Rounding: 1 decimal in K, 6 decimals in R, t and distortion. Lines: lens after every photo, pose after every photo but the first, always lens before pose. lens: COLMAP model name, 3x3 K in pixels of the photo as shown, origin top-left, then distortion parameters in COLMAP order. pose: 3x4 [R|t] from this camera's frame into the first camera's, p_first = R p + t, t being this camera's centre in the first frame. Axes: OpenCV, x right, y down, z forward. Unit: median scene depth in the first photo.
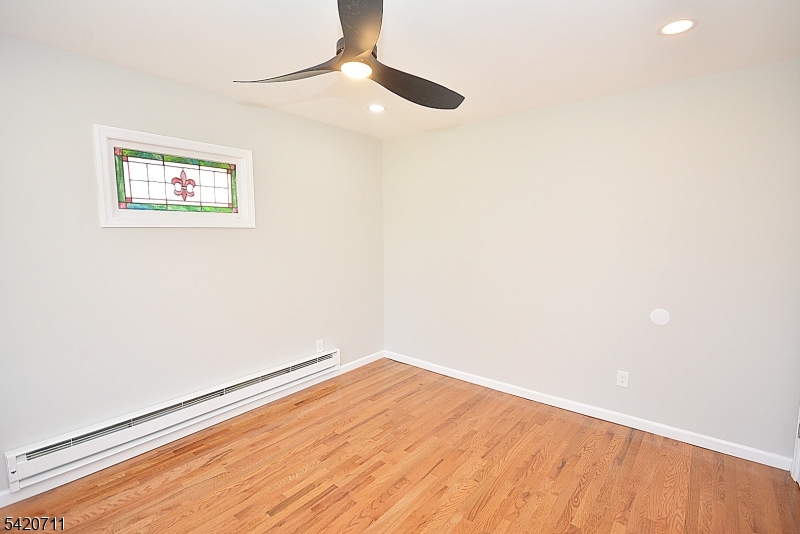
lens RADIAL K [[409.7, 0, 404.8], [0, 409.7, 273.1], [0, 0, 1]] dist [0.004000, -0.000602]
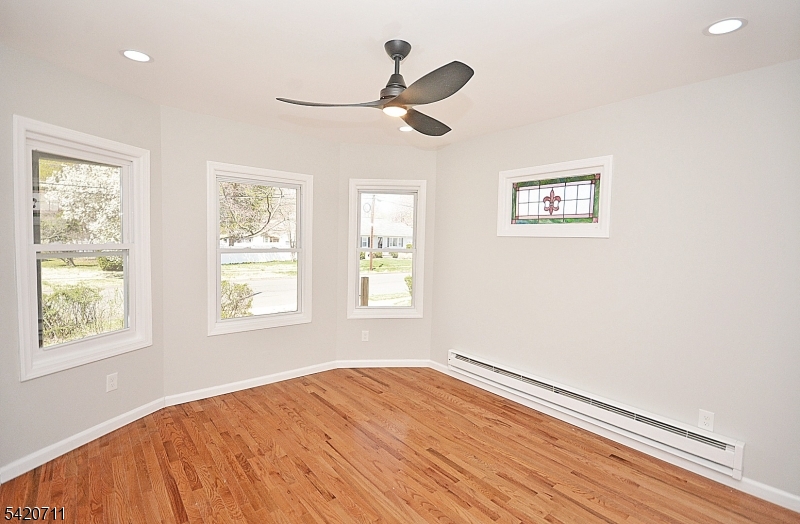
lens RADIAL K [[388.6, 0, 383.6], [0, 388.6, 248.4], [0, 0, 1]] dist [-0.001670, -0.001022]
pose [[-0.286932, 0.025720, -0.957606, 0.705215], [-0.117573, 0.991136, 0.061849, -0.093280], [0.950709, 0.130335, -0.281365, 0.883751]]
